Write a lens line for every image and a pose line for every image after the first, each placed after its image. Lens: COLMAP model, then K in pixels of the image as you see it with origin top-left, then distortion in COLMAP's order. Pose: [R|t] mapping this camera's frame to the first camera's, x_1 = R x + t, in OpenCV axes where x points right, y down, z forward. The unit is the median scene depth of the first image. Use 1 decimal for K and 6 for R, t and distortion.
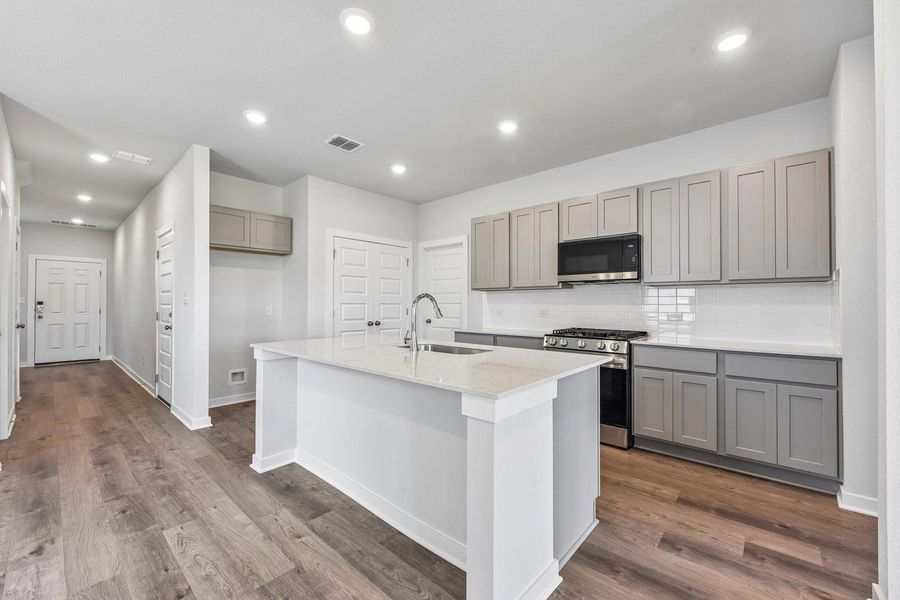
lens RADIAL K [[399.7, 0, 507.5], [0, 399.7, 304.9], [0, 0, 1]] dist [-0.016221, -0.000391]
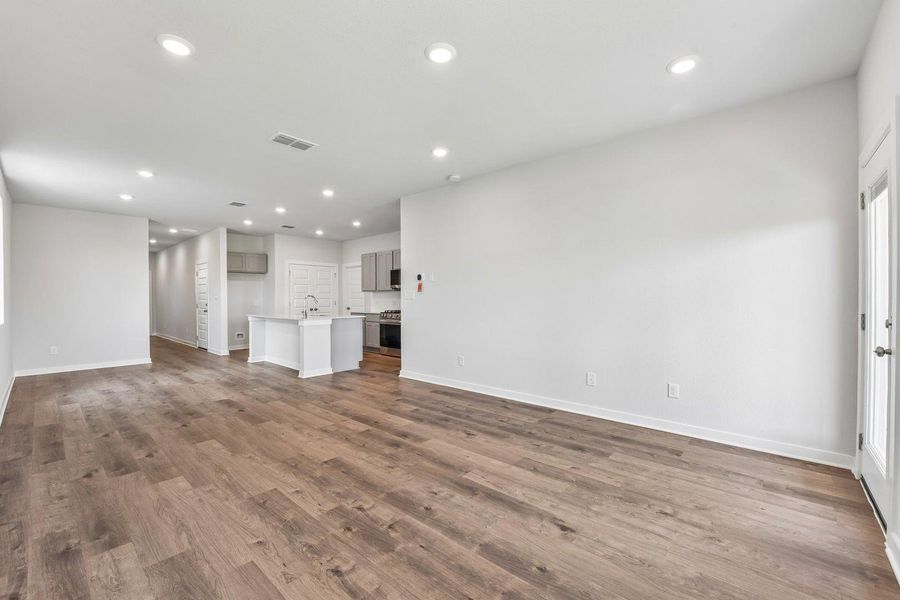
lens RADIAL K [[399.7, 0, 508.1], [0, 399.7, 300.7], [0, 0, 1]] dist [-0.016221, -0.000391]
pose [[0.999933, -0.003186, 0.011130, 0.741762], [0.003080, 0.999950, 0.009528, -0.012190], [-0.011160, -0.009493, 0.999893, -1.158328]]
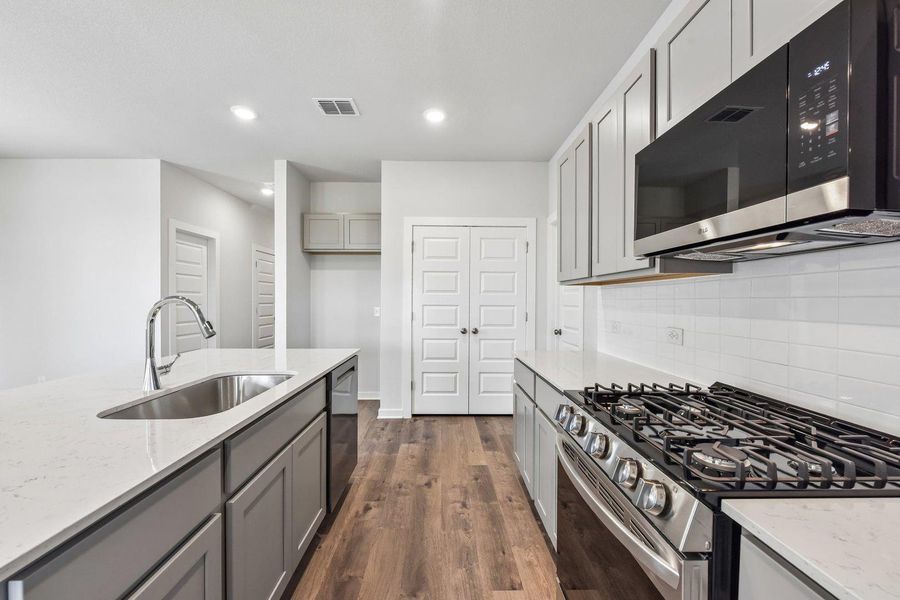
lens RADIAL K [[399.7, 0, 404.5], [0, 399.7, 304.2], [0, 0, 1]] dist [-0.016221, -0.000391]
pose [[0.568438, 0.008414, -0.822683, 0.312659], [-0.004839, 0.999965, 0.006884, -0.014646], [0.822712, 0.000068, 0.568459, 0.624672]]
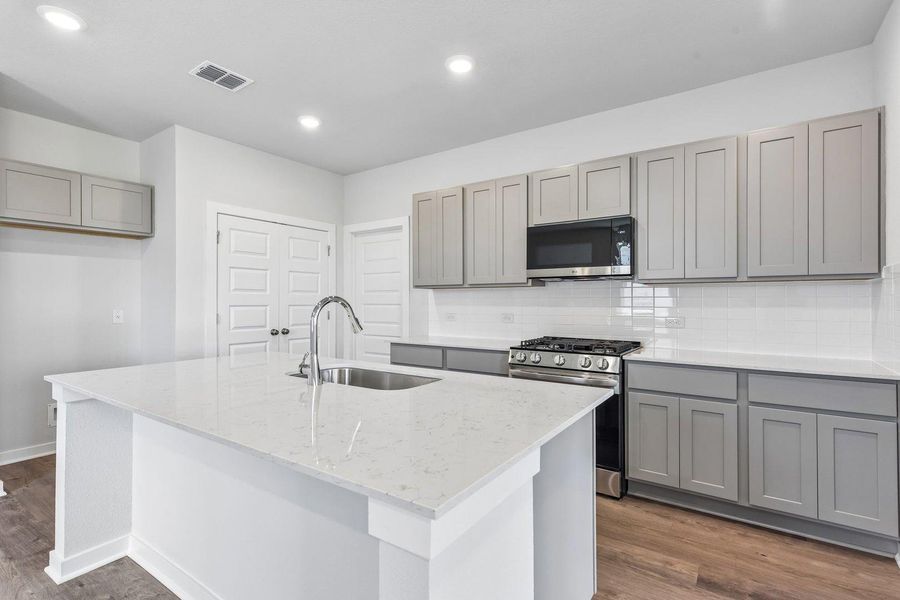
lens RADIAL K [[447.3, 0, 519.8], [0, 447.3, 298.1], [0, 0, 1]] dist [0.003312, -0.001507]
pose [[0.991485, -0.003165, 0.130183, 0.000429], [0.003869, 0.999979, -0.005156, -0.015061], [-0.130164, 0.005616, 0.991477, 0.154946]]
